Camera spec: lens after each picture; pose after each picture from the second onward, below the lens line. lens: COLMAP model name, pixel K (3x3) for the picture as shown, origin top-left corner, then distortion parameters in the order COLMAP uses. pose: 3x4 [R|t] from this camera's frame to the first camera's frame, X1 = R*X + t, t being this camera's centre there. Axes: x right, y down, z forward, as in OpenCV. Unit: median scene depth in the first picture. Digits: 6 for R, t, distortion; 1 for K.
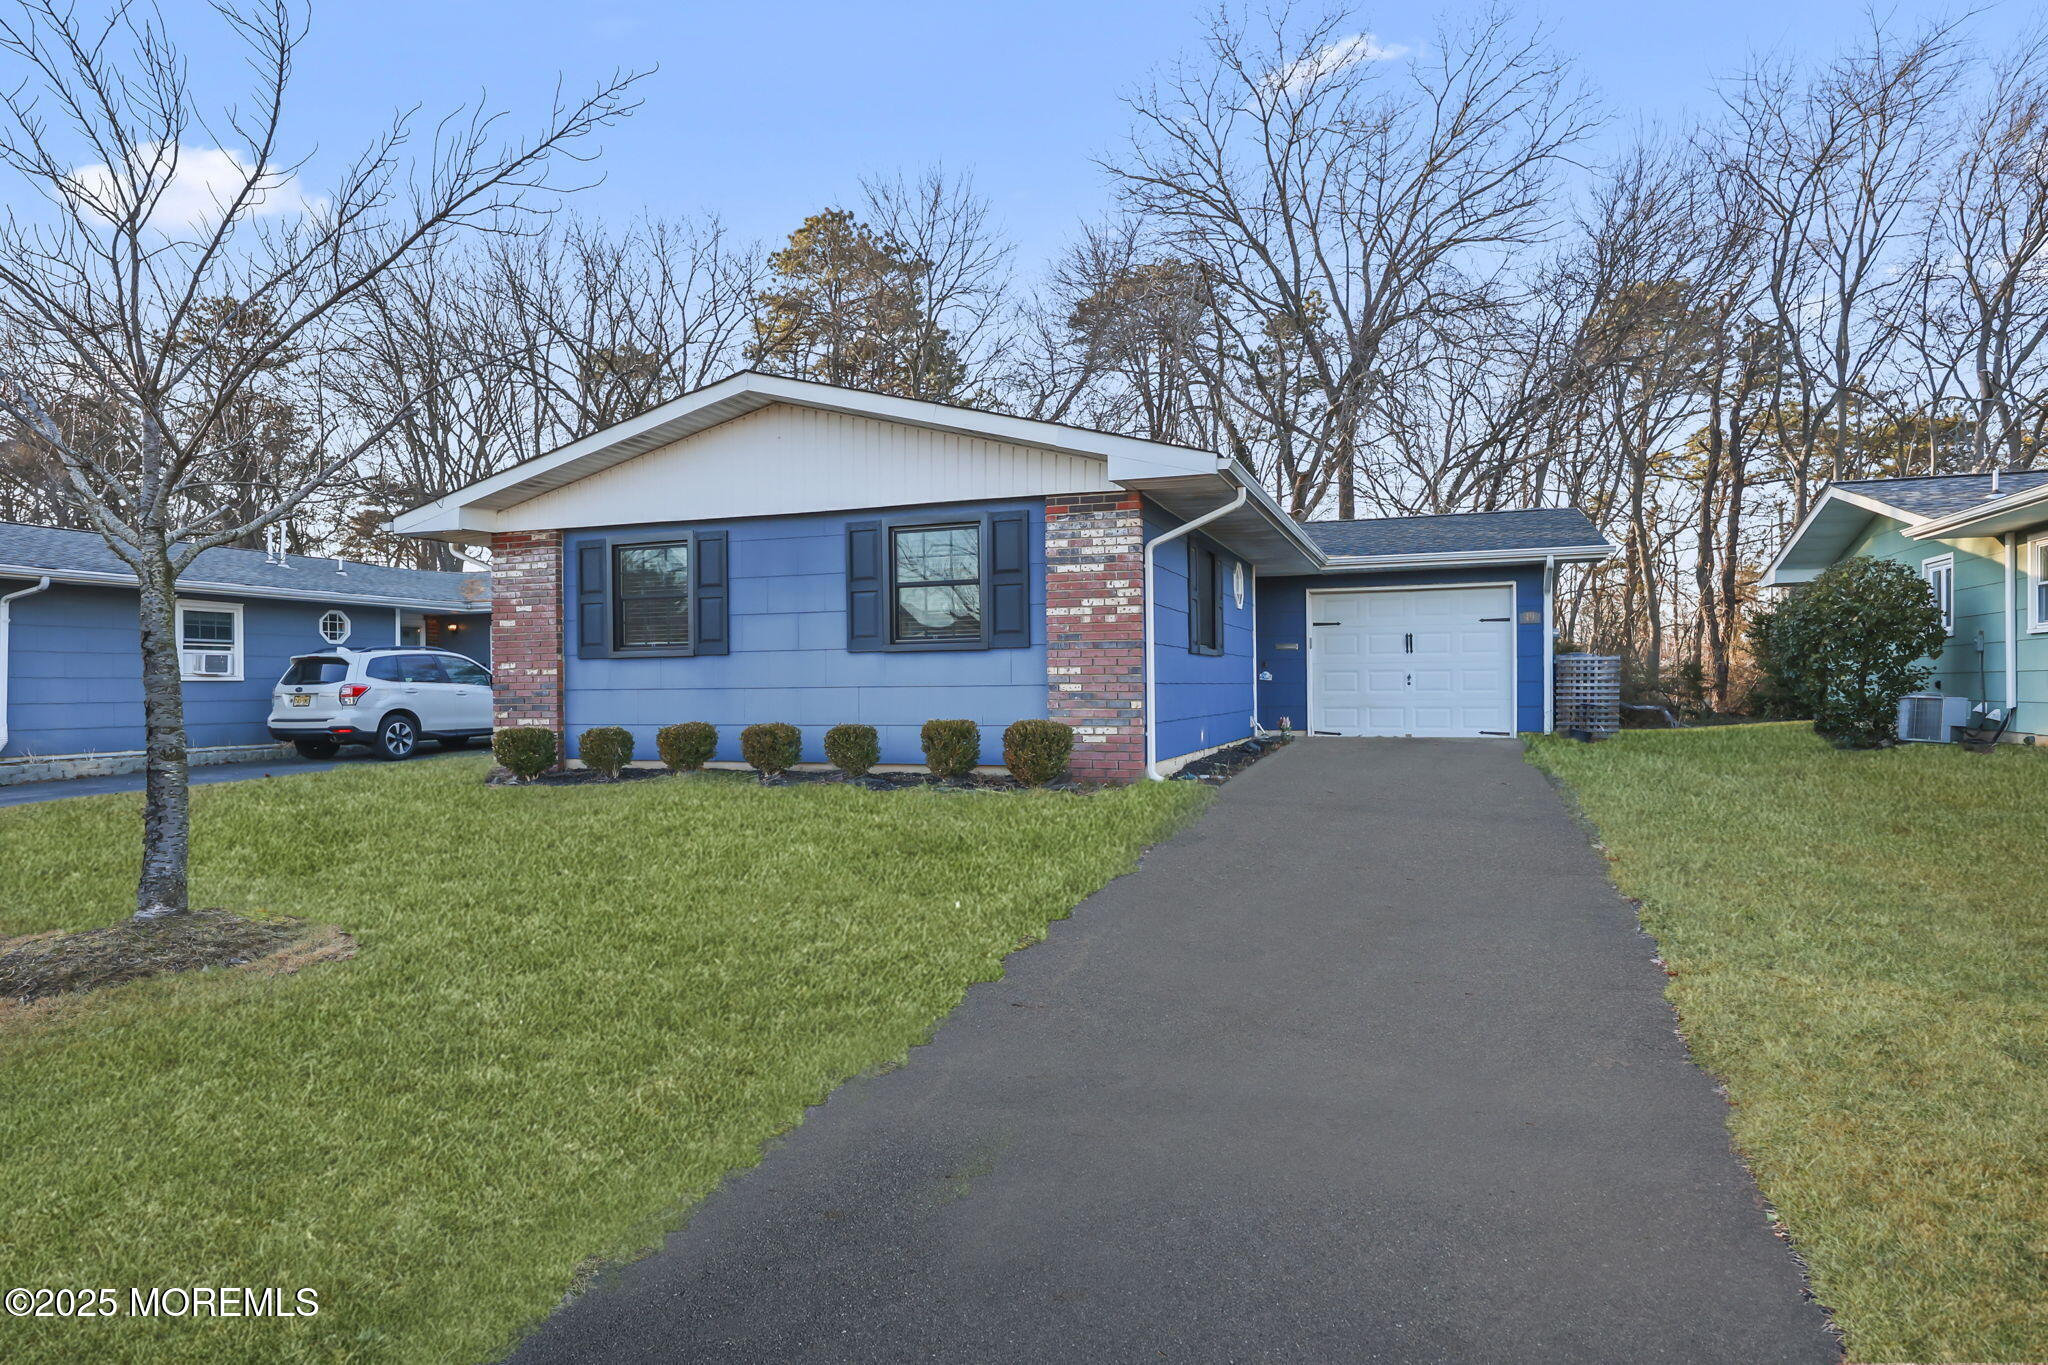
lens RADIAL K [[1169.1, 0, 1023.2], [0, 1169.1, 704.9], [0, 0, 1]] dist [0.001654, 0.000327]
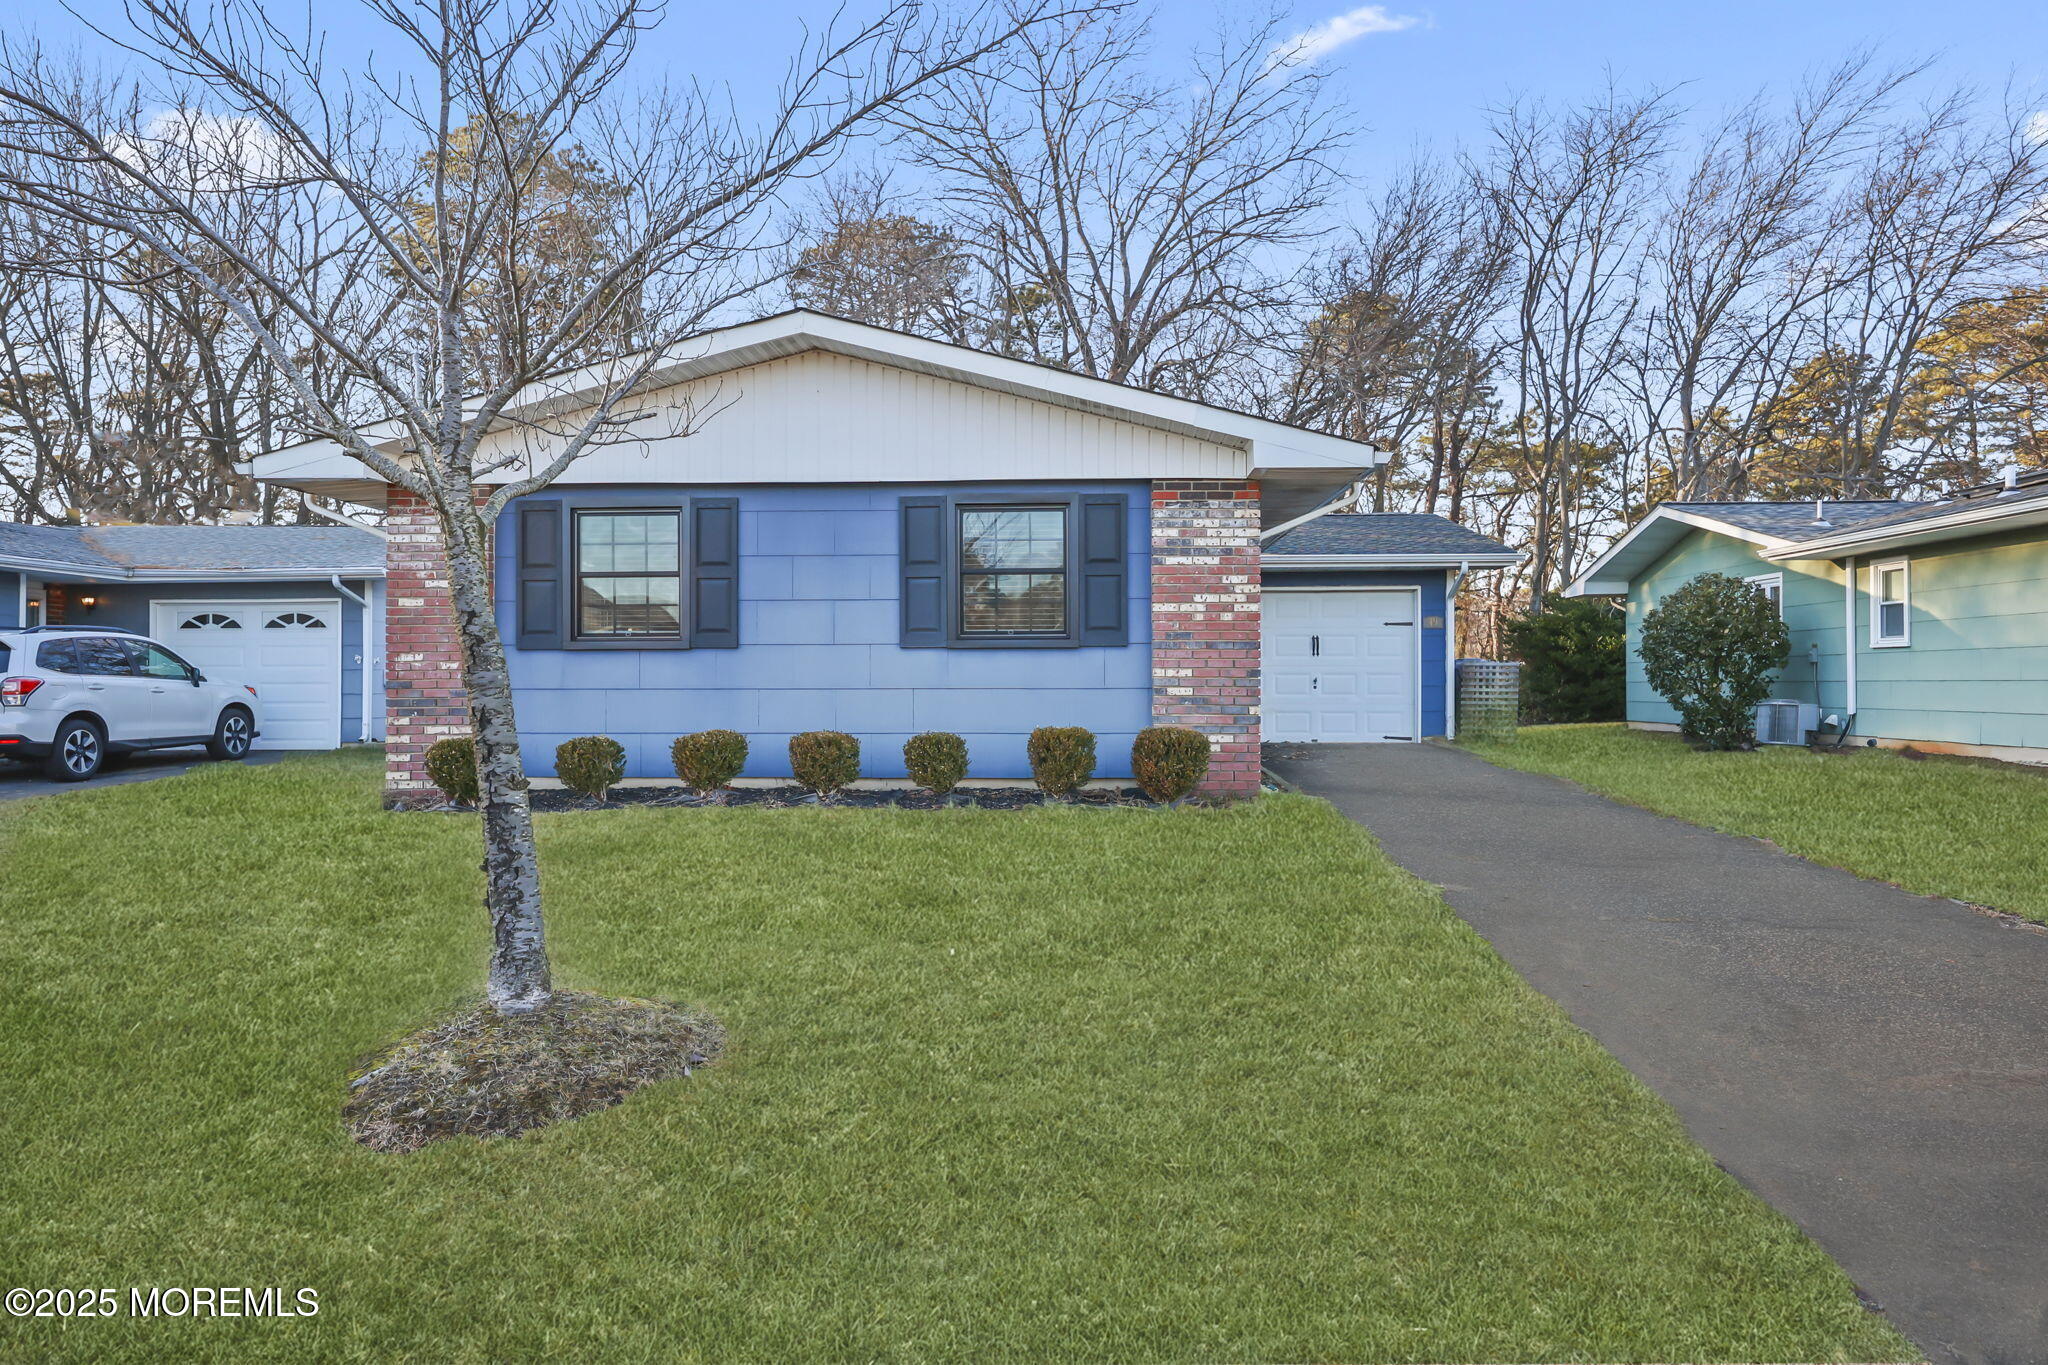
lens RADIAL K [[1294.0, 0, 1020.3], [0, 1294.0, 681.1], [0, 0, 1]] dist [0.007015, -0.002386]
pose [[0.954233, 0.008962, 0.298931, -0.263648], [-0.003395, 0.999811, -0.019136, -0.002167], [-0.299046, 0.017245, 0.954083, 0.054417]]
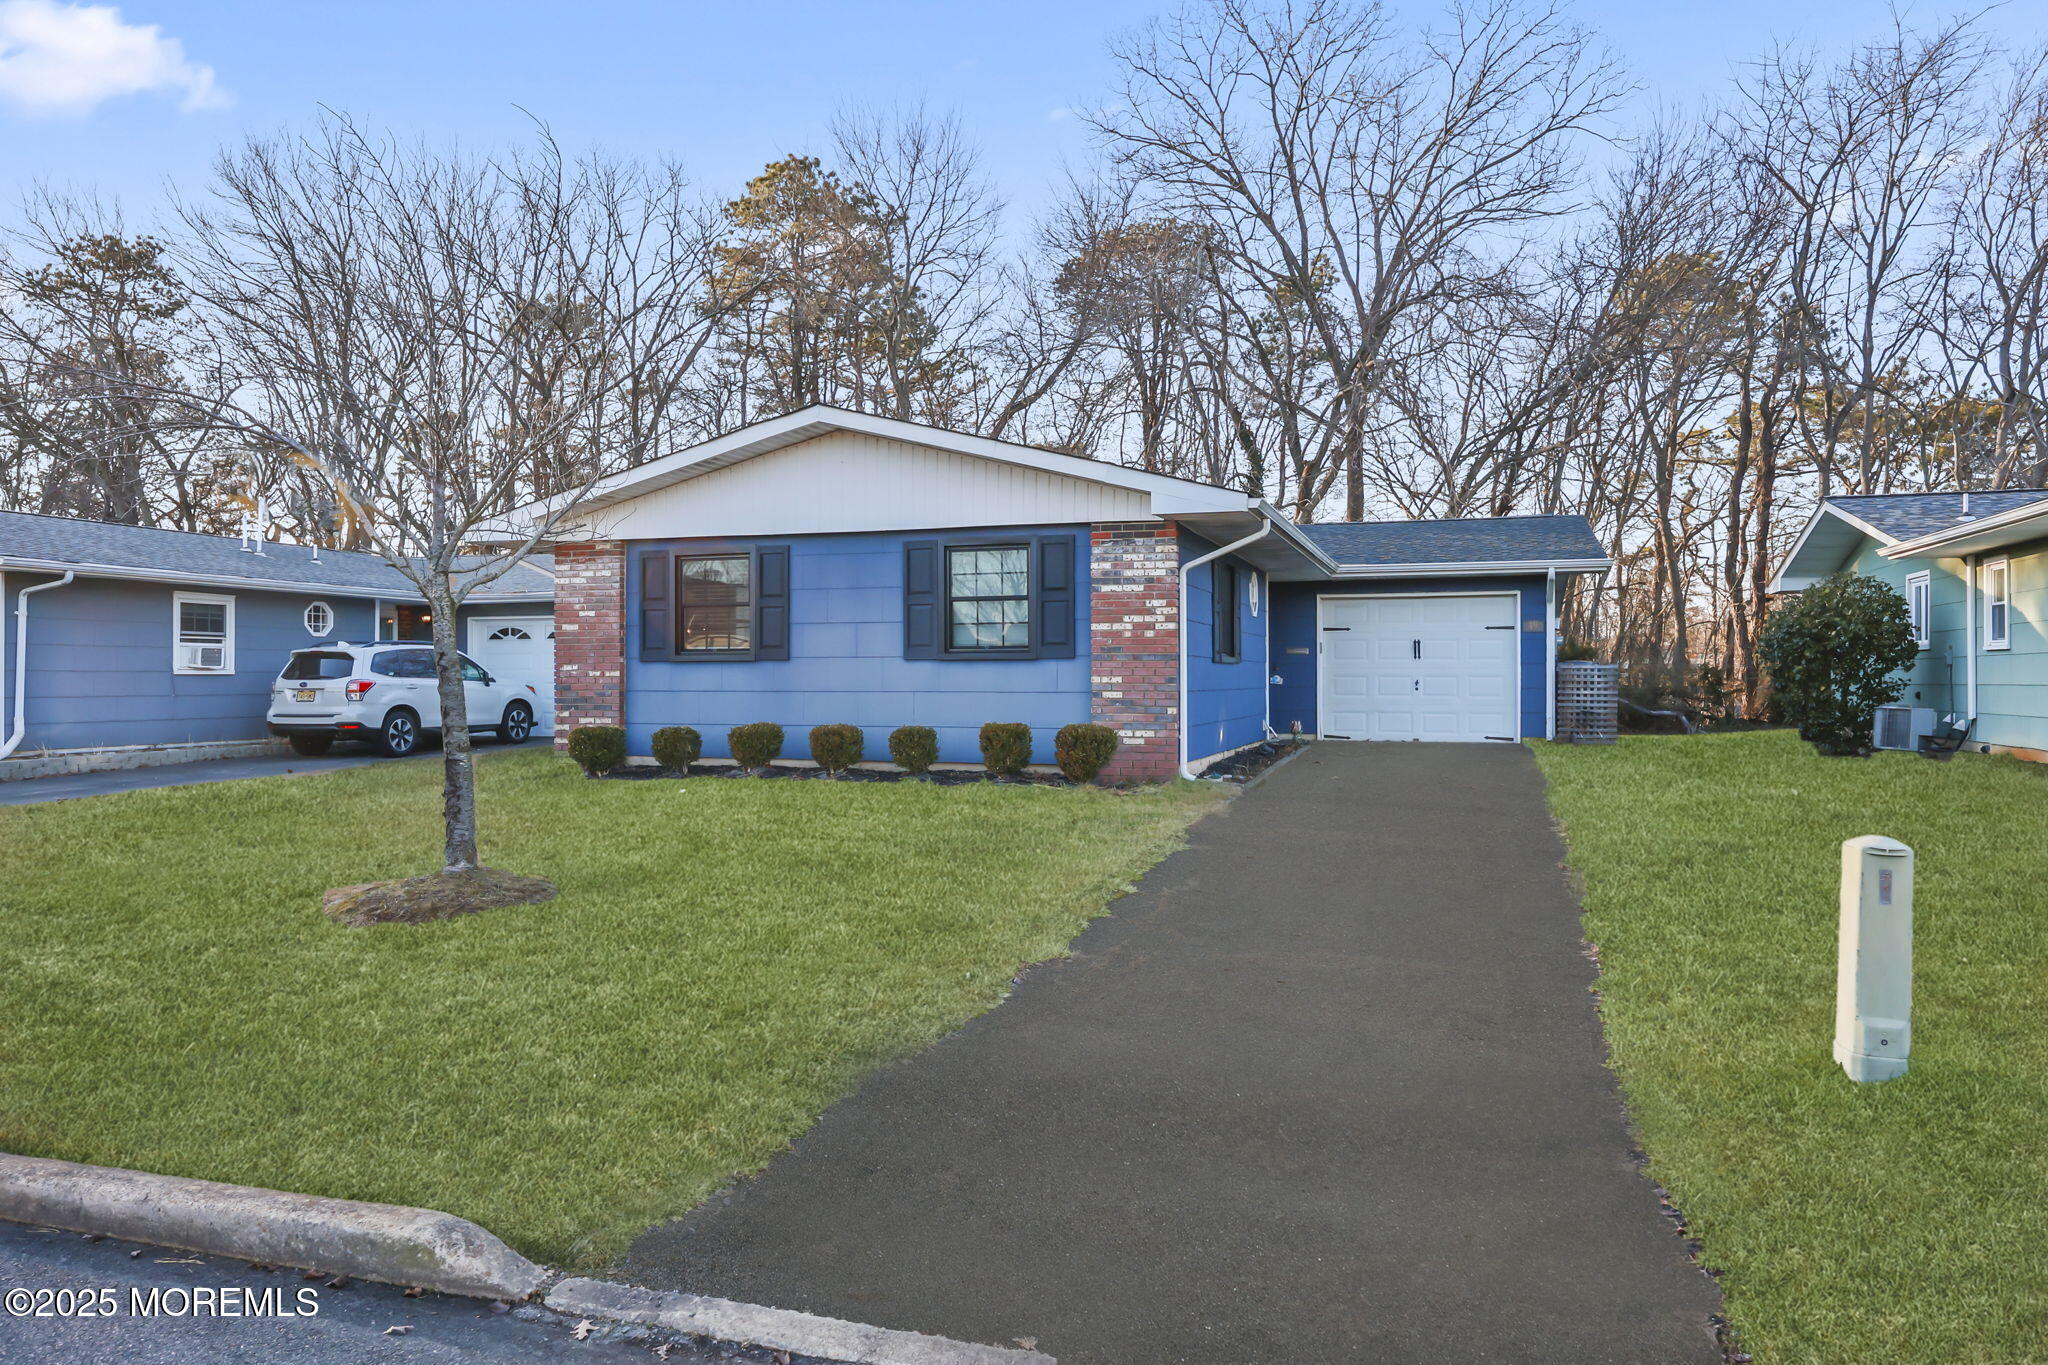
lens RADIAL K [[1374.5, 0, 1023.3], [0, 1374.5, 683.7], [0, 0, 1]] dist [0.003068, 0.006421]
pose [[0.999352, 0.009226, 0.034780, -0.062958], [-0.008809, 0.999888, -0.012121, -0.006087], [-0.034888, 0.011807, 0.999321, -0.215441]]
